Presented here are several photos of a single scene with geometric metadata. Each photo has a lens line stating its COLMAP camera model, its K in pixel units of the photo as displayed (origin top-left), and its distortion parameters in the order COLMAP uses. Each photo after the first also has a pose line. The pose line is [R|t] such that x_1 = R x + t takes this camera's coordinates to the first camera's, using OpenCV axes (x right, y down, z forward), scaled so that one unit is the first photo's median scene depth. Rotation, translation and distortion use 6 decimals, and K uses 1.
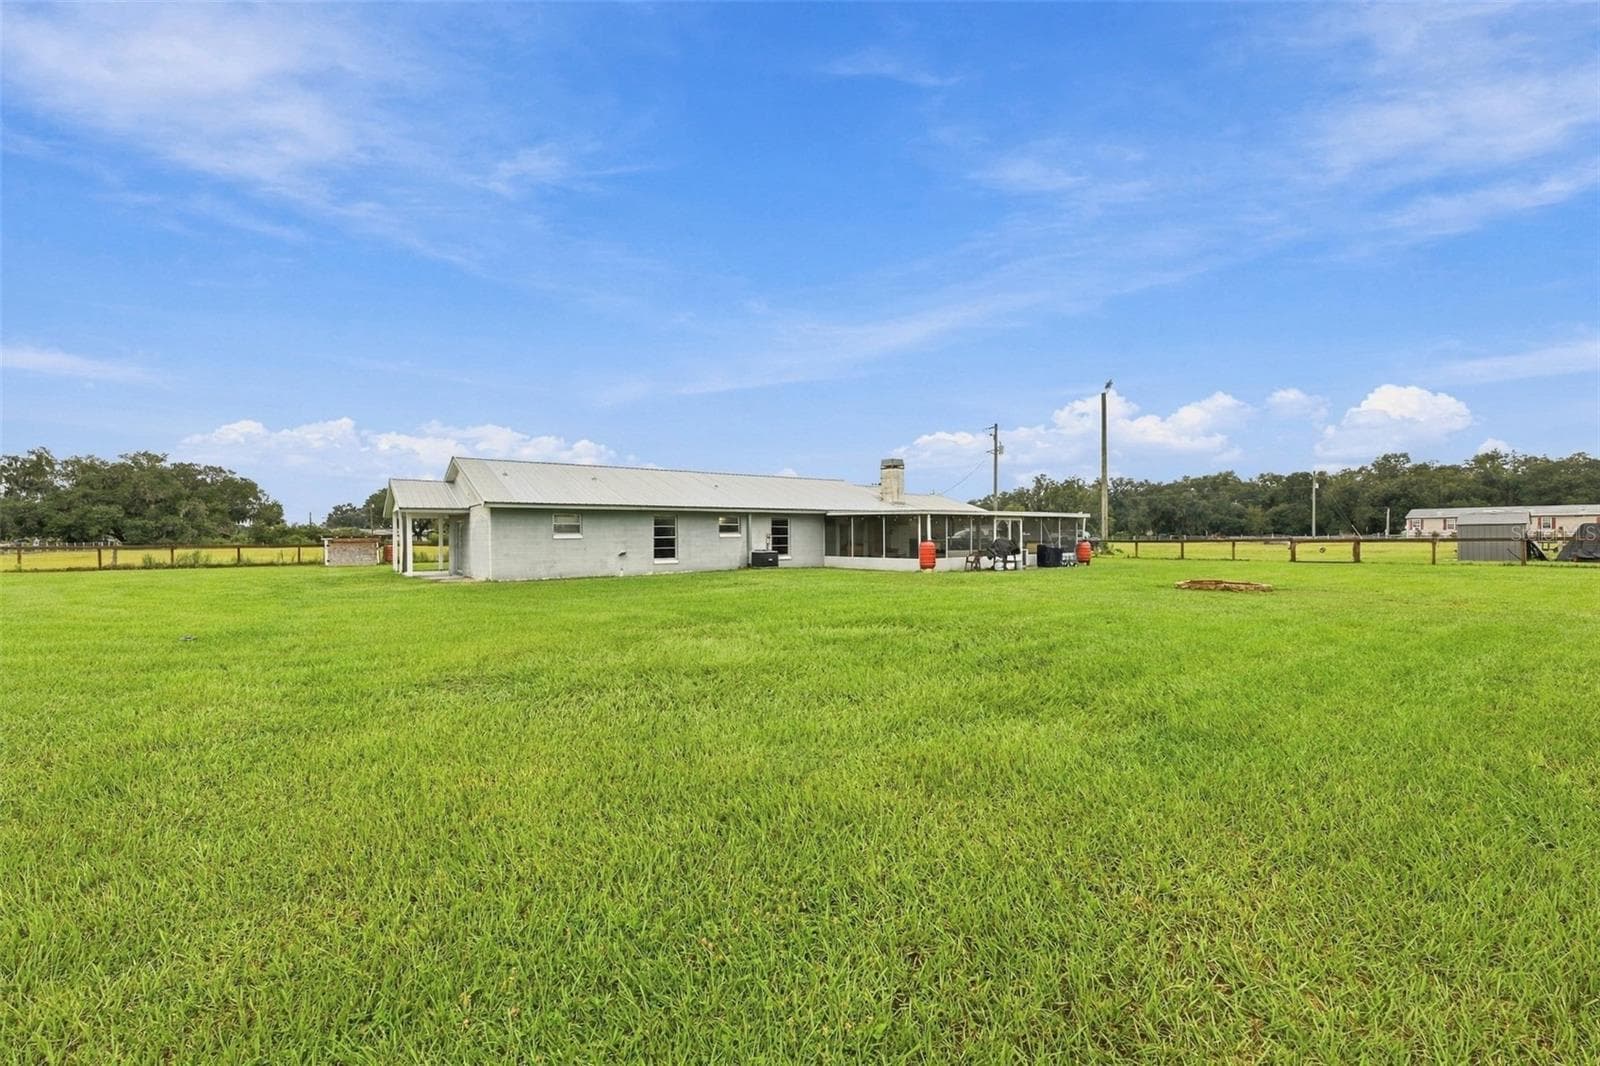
lens RADIAL K [[661.4, 0, 800.0], [0, 661.4, 533.0], [0, 0, 1]] dist [-0.020953, -0.000392]
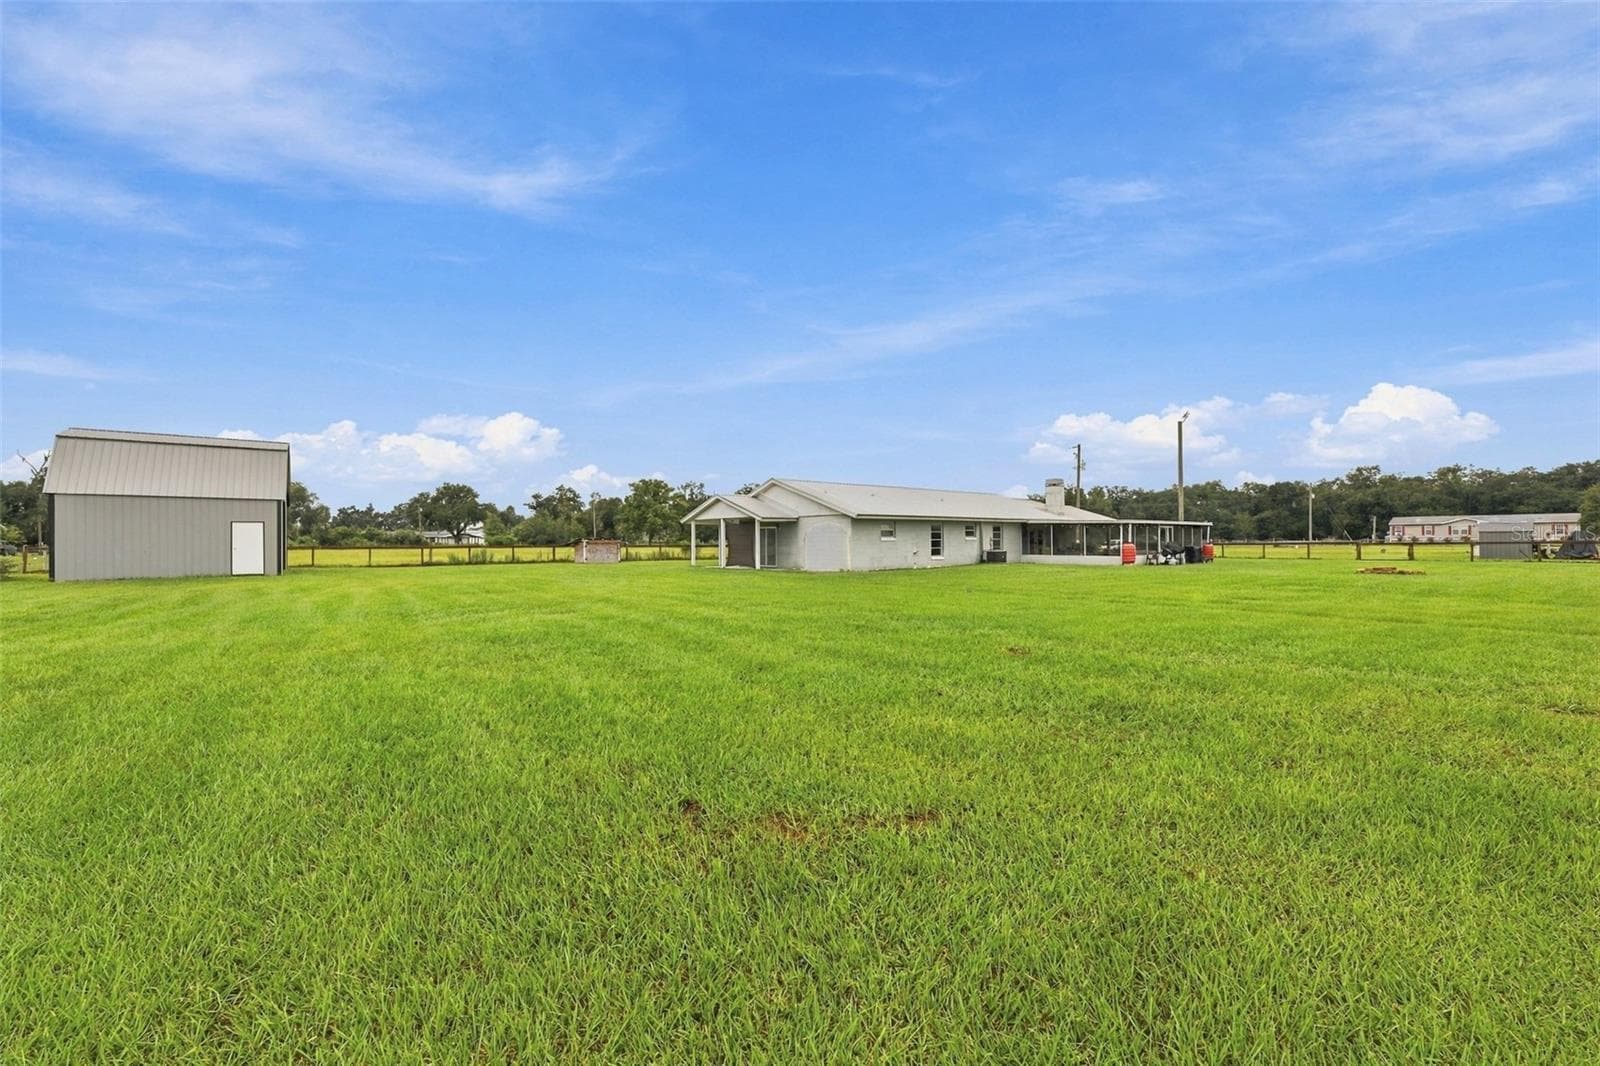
lens RADIAL K [[661.4, 0, 800.0], [0, 661.4, 533.0], [0, 0, 1]] dist [-0.020953, -0.000392]
pose [[0.998876, 0.003084, 0.047307, -0.224877], [-0.002844, 0.999983, -0.005138, 0.000256], [-0.047322, 0.004998, 0.998867, -0.132434]]
